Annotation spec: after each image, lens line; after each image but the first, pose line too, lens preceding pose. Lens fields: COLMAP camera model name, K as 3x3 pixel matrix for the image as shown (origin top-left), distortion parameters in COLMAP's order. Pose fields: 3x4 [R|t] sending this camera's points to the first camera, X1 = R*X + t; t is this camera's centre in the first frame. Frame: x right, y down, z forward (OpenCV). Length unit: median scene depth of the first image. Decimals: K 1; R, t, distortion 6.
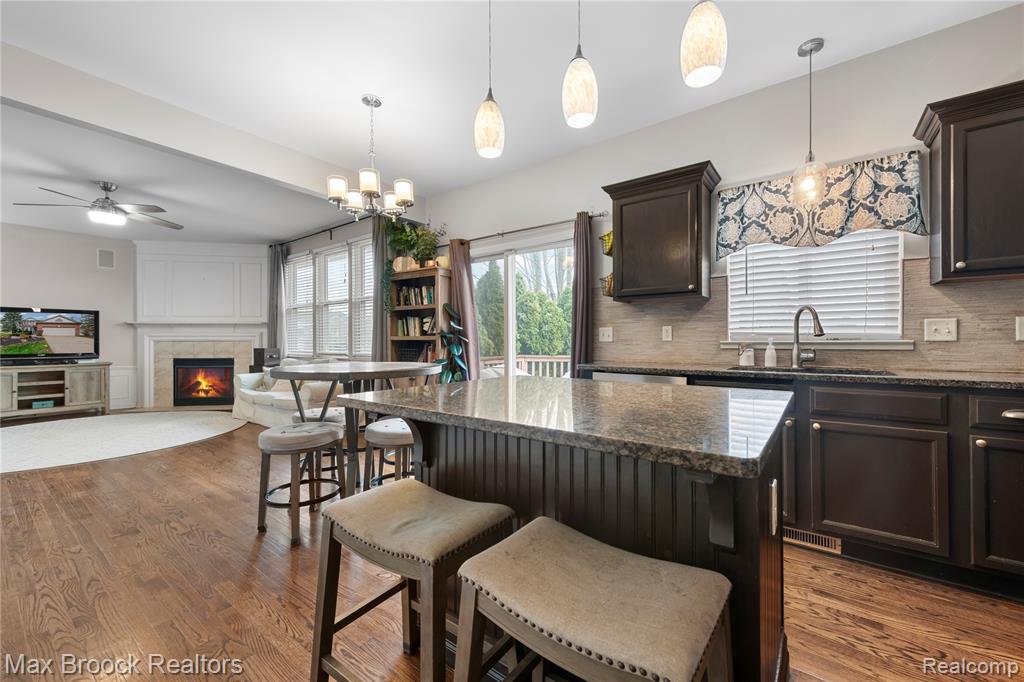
lens RADIAL K [[391.8, 0, 519.1], [0, 391.8, 336.3], [0, 0, 1]] dist [0.006017, -0.000515]
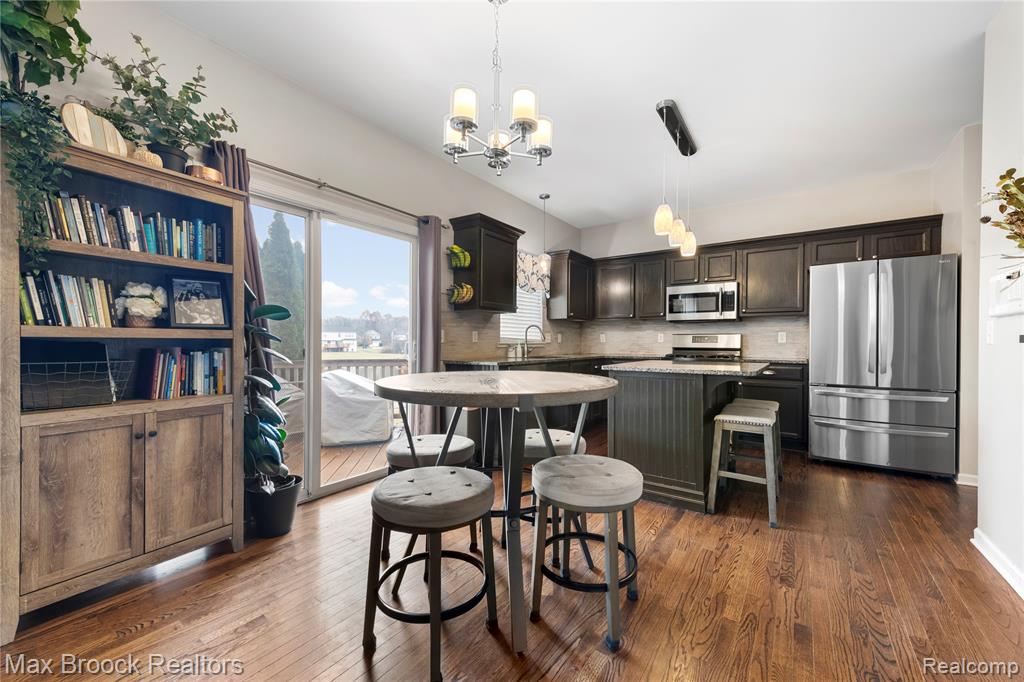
lens RADIAL K [[401.9, 0, 512.0], [0, 401.9, 341.0], [0, 0, 1]] dist [0.000367, -0.000269]
pose [[-0.013847, 0.007750, 0.999874, -0.521715], [-0.011582, 0.999902, -0.007911, 0.008756], [-0.999837, -0.011690, -0.013756, 0.472923]]
